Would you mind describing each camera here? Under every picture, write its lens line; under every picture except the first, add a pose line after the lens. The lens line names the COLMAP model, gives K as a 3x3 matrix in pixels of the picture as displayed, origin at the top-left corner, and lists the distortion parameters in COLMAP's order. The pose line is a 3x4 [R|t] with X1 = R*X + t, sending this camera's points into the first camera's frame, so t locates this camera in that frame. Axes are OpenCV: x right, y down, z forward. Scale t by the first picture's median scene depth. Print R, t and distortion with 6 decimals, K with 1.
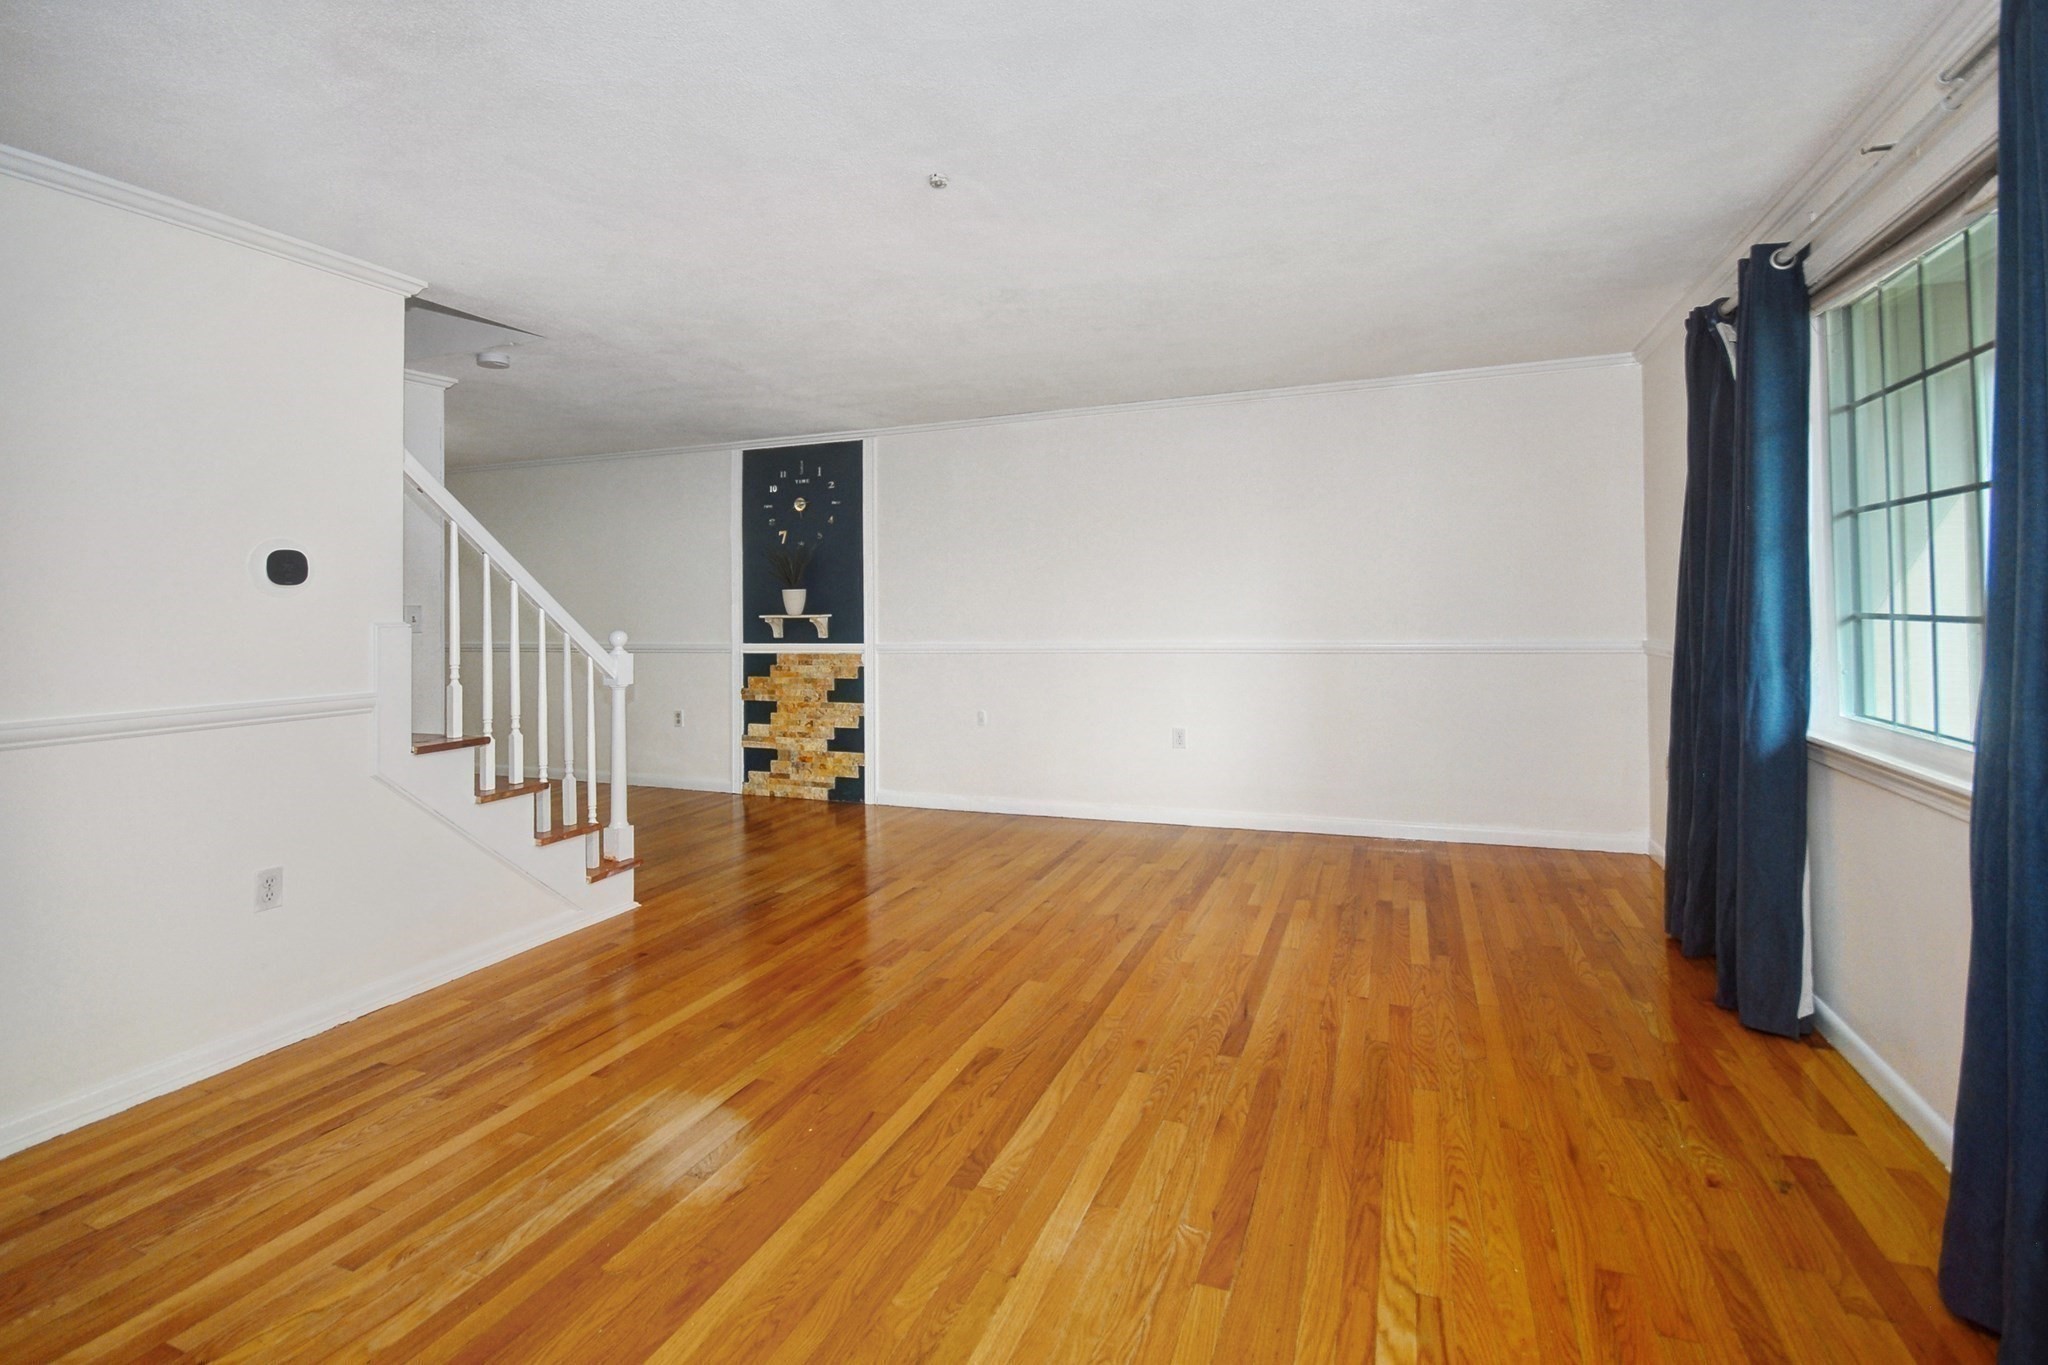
lens RADIAL K [[953.9, 0, 1022.8], [0, 953.9, 590.9], [0, 0, 1]] dist [-0.023311, -0.001193]
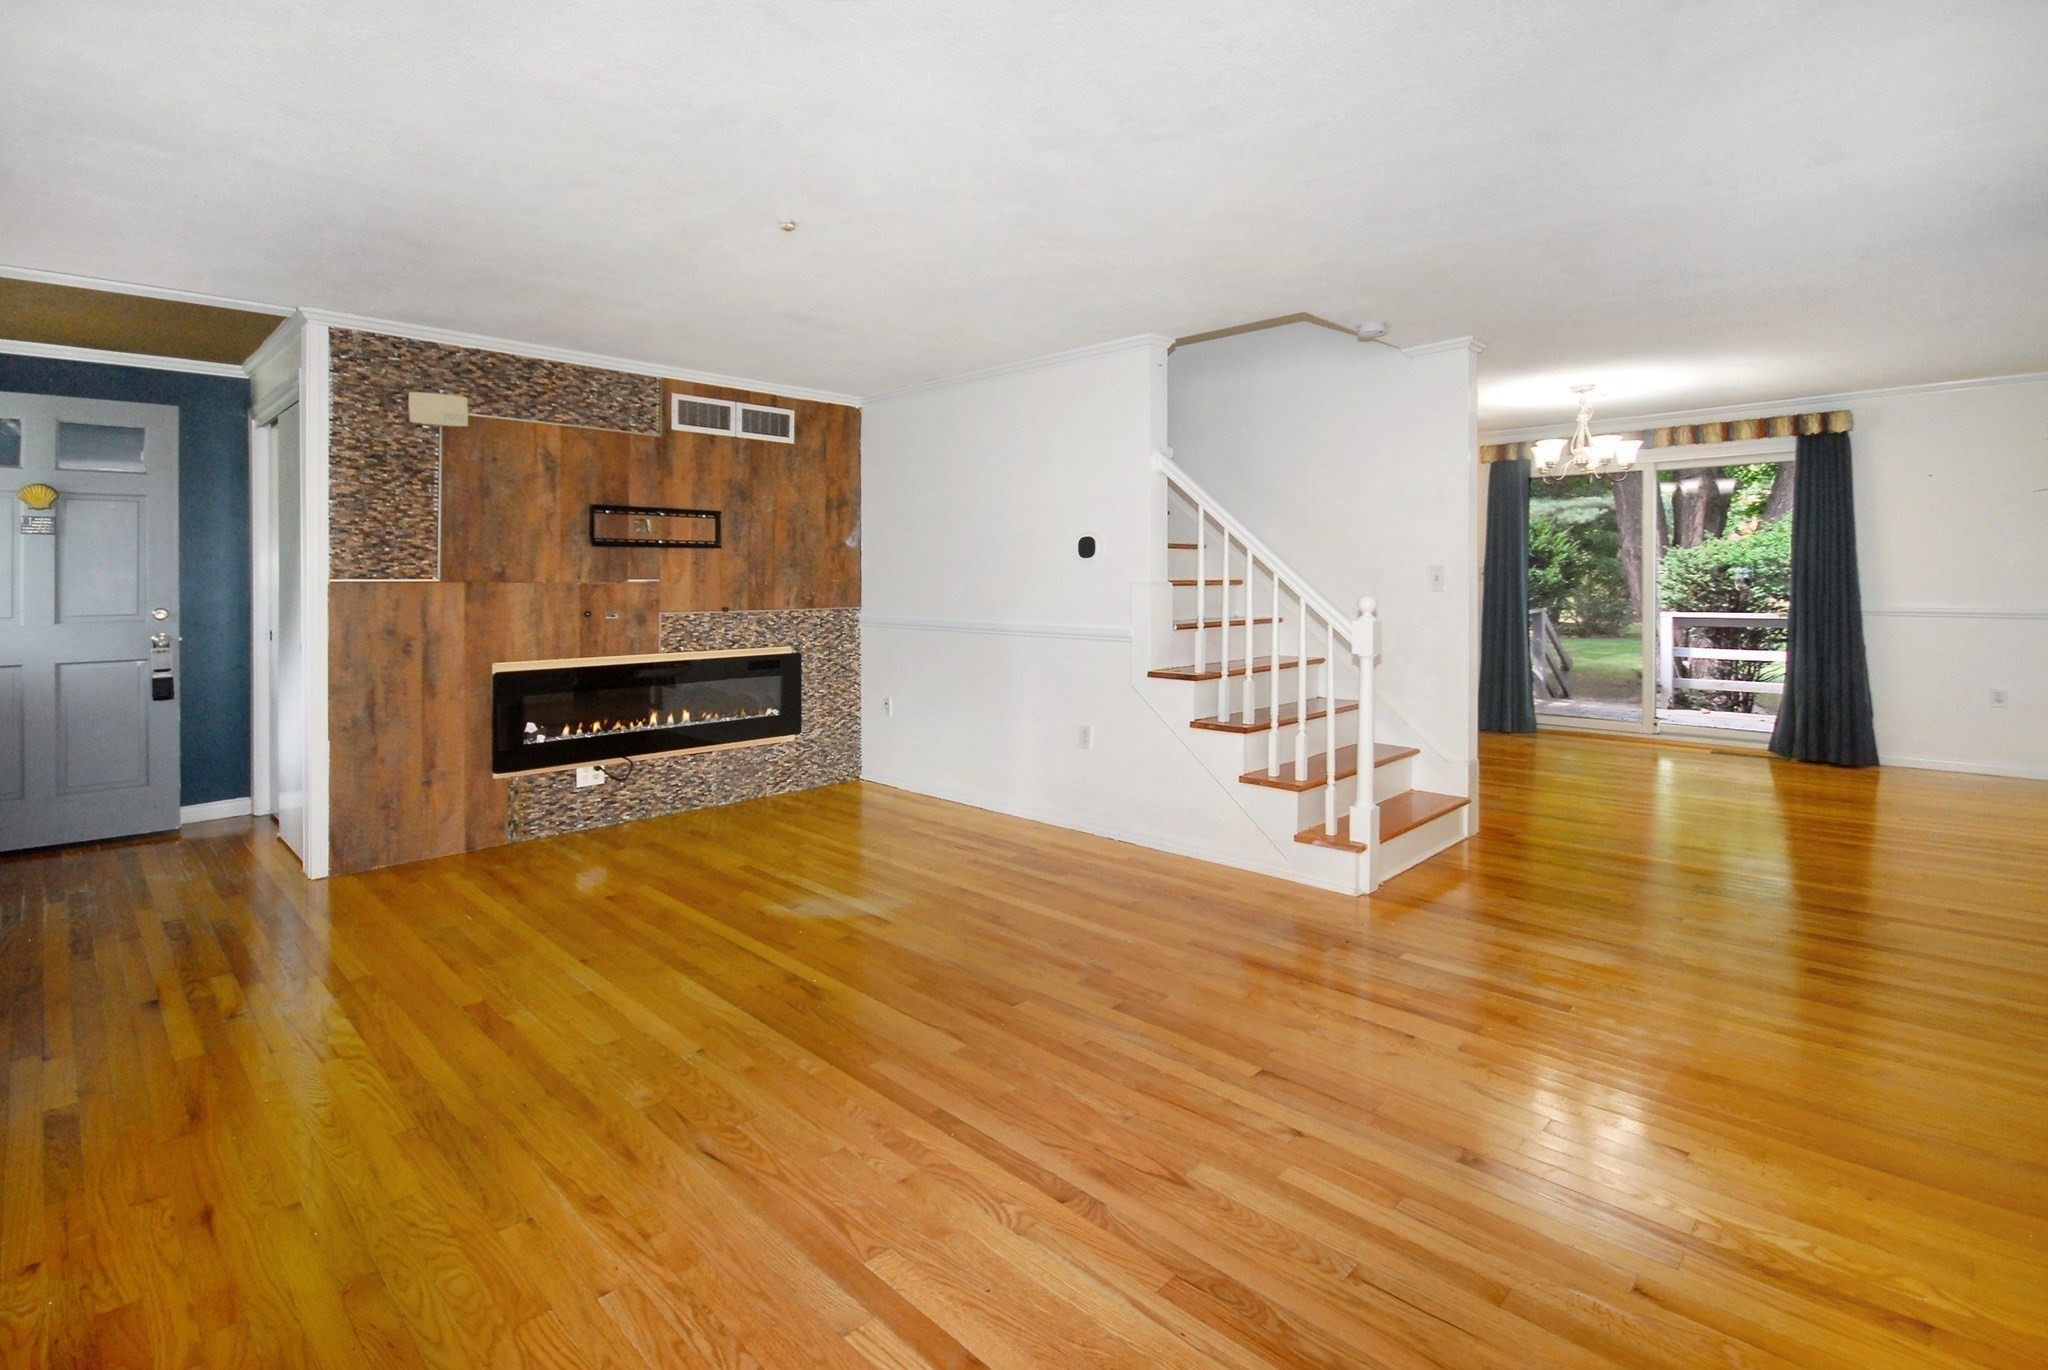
lens RADIAL K [[955.3, 0, 1015.3], [0, 955.3, 540.0], [0, 0, 1]] dist [-0.000789, -0.010608]
pose [[-0.385551, -0.018186, -0.922507, 0.862603], [0.029217, 0.999064, -0.031906, 0.012857], [0.922224, -0.039254, -0.384658, 1.591626]]
